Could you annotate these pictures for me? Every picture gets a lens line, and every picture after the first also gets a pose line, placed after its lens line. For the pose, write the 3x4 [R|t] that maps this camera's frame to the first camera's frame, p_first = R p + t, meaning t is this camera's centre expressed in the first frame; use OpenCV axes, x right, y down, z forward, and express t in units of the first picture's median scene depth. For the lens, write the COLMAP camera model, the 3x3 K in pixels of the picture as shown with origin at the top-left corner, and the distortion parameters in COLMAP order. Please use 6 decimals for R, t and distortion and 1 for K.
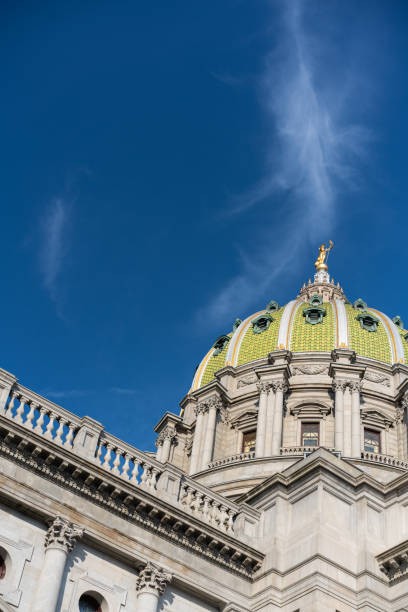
lens RADIAL K [[944.3, 0, 206.0], [0, 944.3, 287.7], [0, 0, 1]] dist [-0.039103, 0.000000]
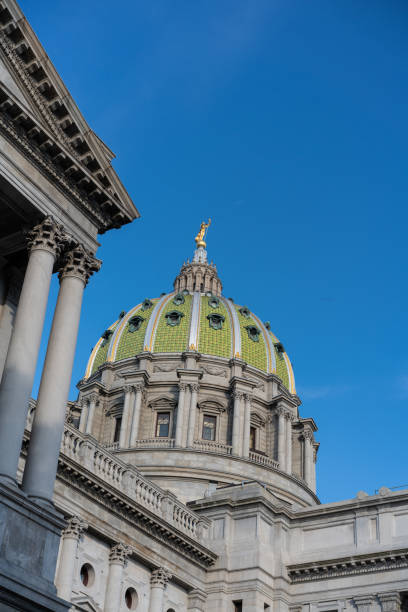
lens RADIAL K [[944.3, 0, 213.4], [0, 944.3, 279.4], [0, 0, 1]] dist [-0.039103, 0.000000]
pose [[0.930299, 0.177413, 0.321043, -0.487871], [-0.242869, 0.953836, 0.176670, -0.391307], [-0.274878, -0.242327, 0.930440, -0.293854]]
